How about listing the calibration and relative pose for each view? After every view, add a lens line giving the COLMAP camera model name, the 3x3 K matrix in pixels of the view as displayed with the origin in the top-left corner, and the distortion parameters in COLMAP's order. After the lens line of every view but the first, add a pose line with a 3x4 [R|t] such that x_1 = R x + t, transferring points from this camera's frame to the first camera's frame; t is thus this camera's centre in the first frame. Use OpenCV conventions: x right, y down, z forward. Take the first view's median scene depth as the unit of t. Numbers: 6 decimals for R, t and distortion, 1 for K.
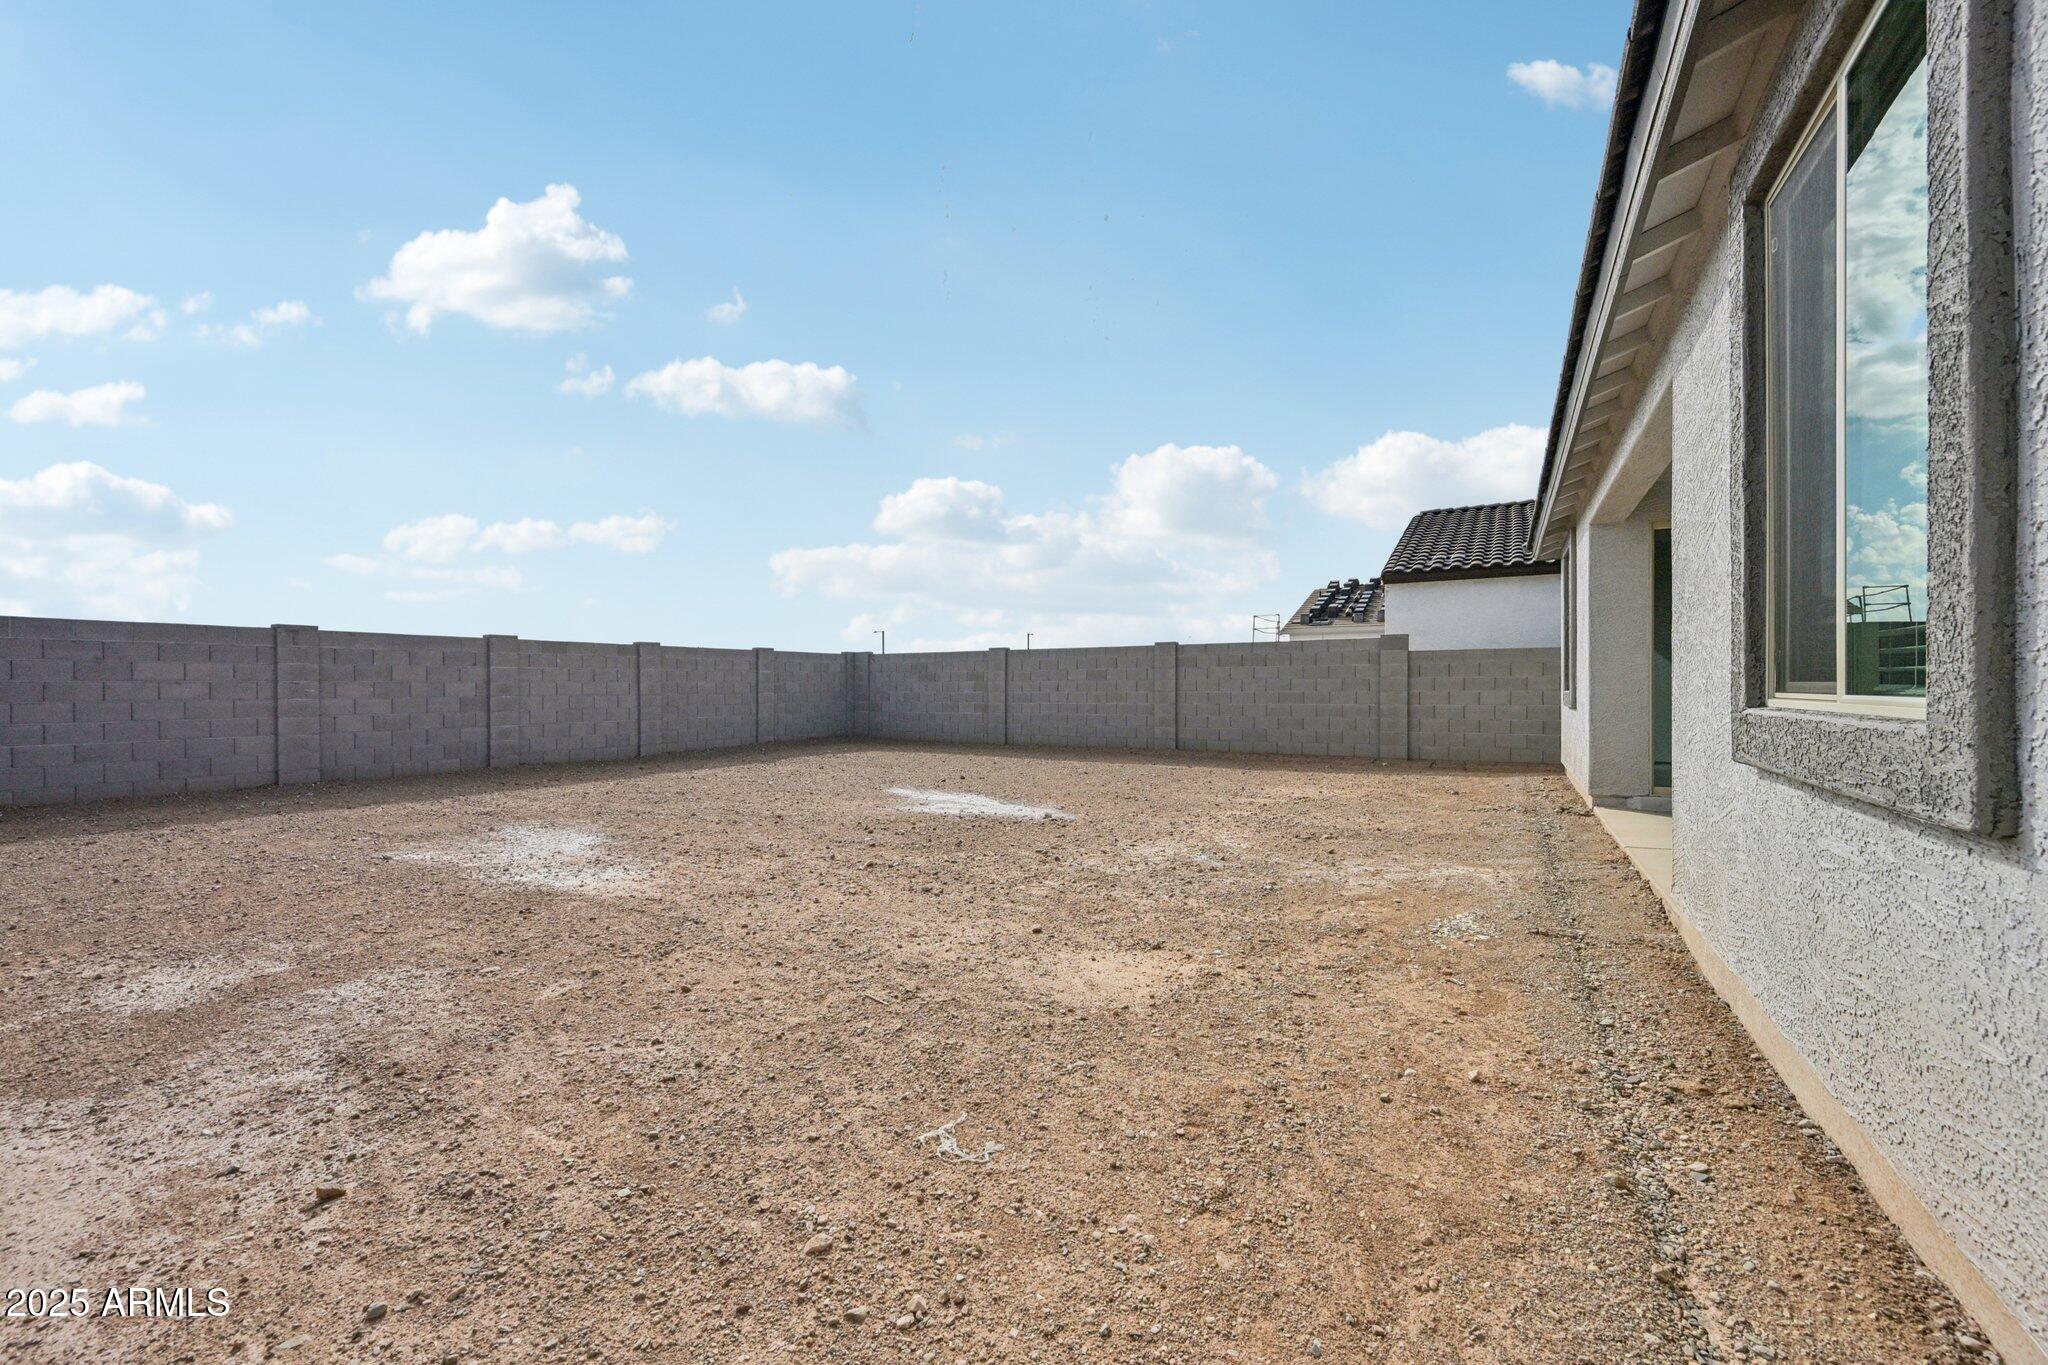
lens RADIAL K [[816.0, 0, 1031.1], [0, 816.0, 673.2], [0, 0, 1]] dist [0.002237, 0.000190]
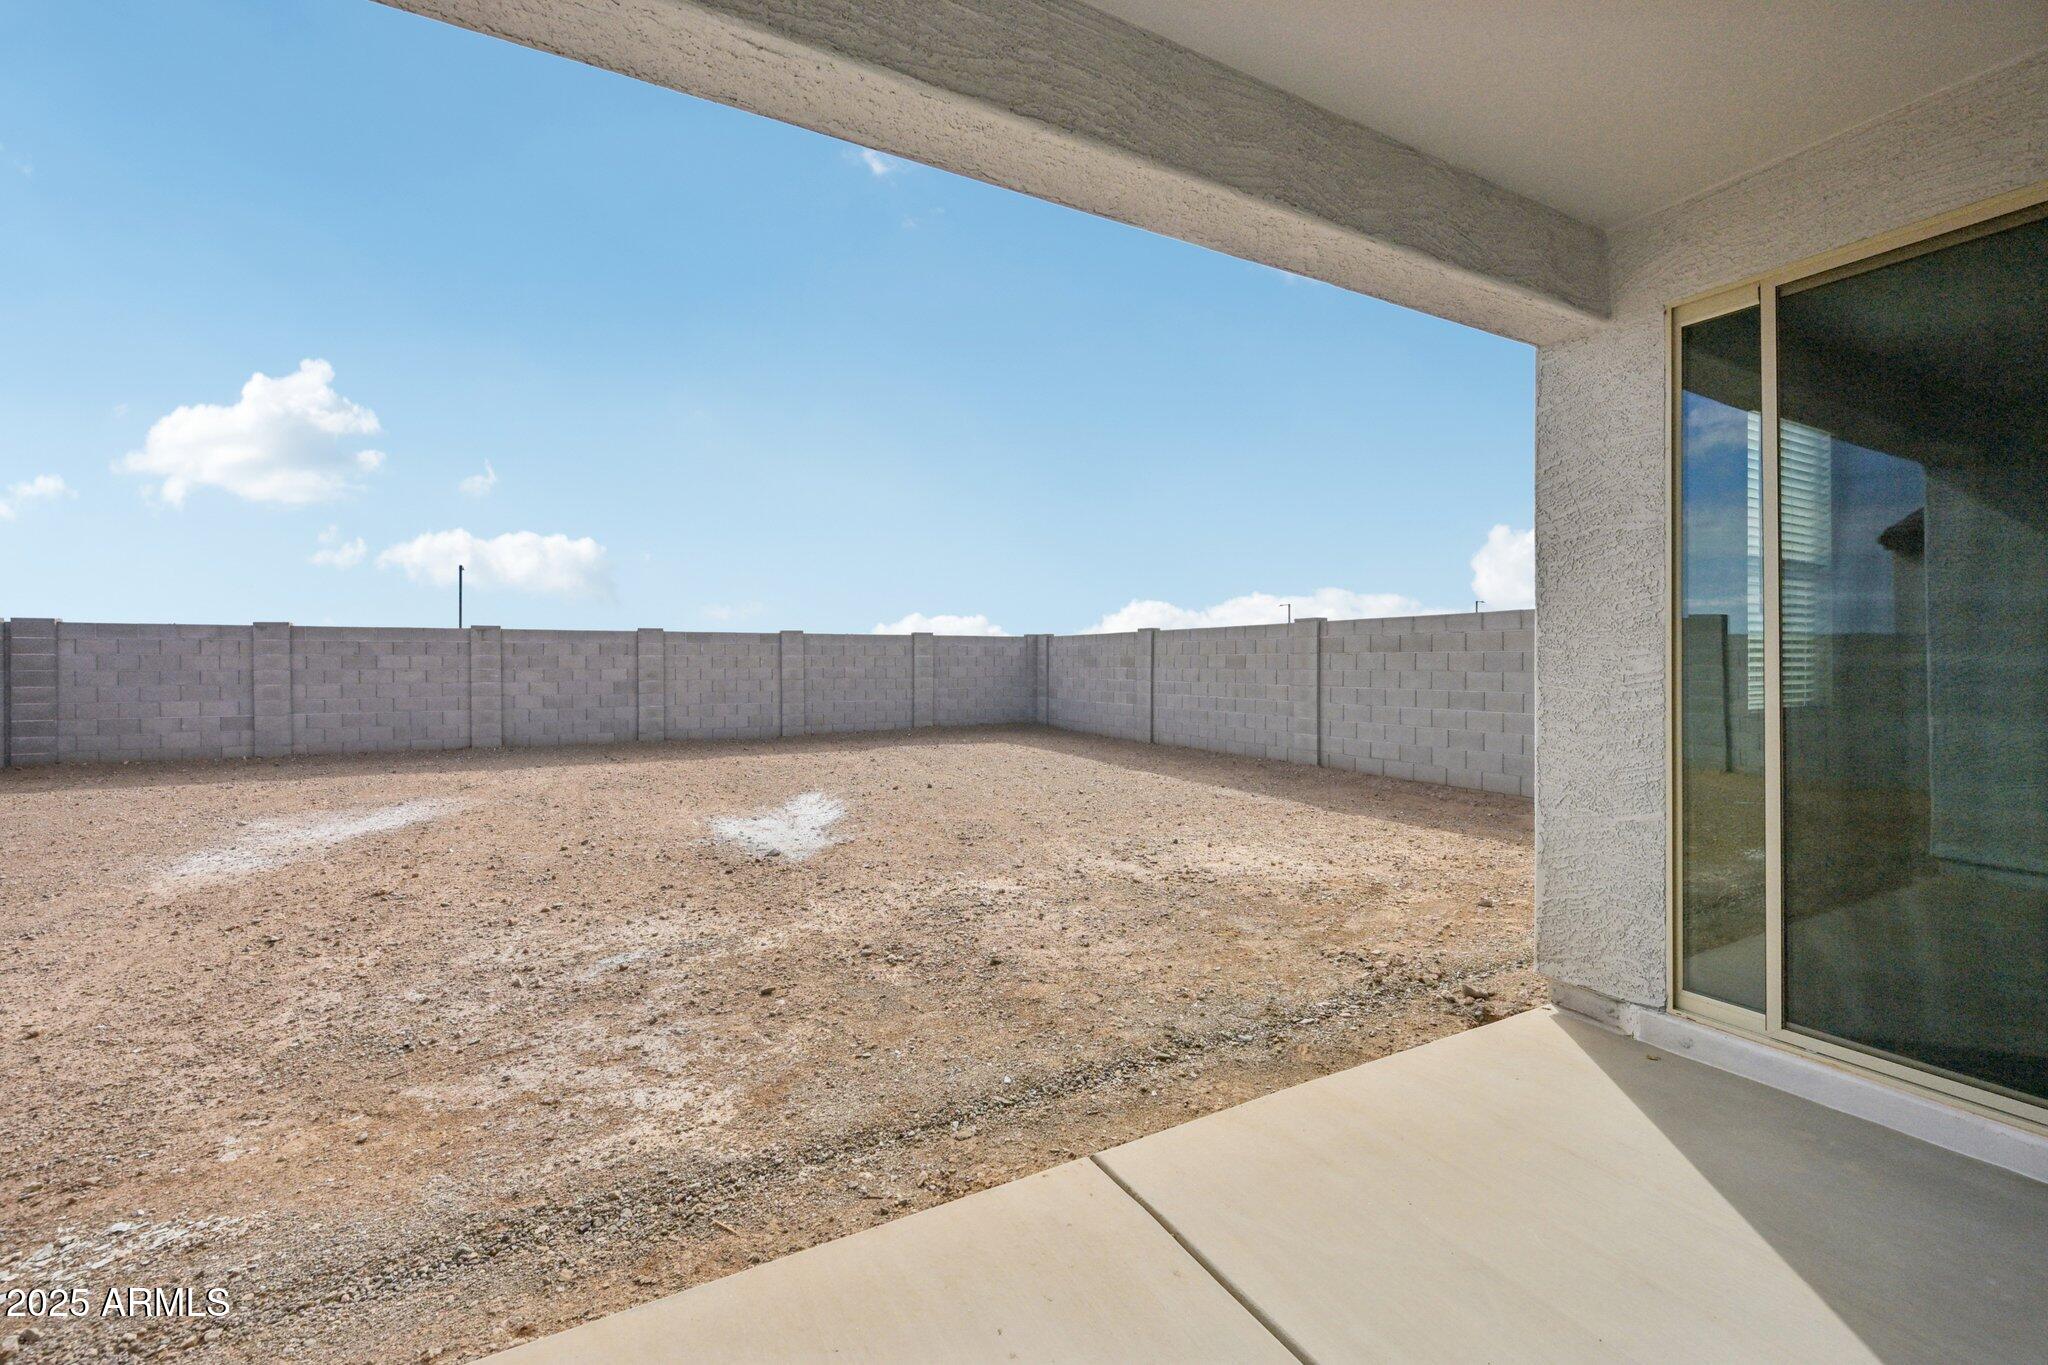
lens RADIAL K [[816.0, 0, 1031.1], [0, 816.0, 673.2], [0, 0, 1]] dist [0.002237, 0.000190]
pose [[0.842094, 0.012533, -0.539185, 0.377110], [0.004903, 0.999511, 0.030890, -0.013552], [0.539308, -0.028656, 0.841621, 0.271316]]
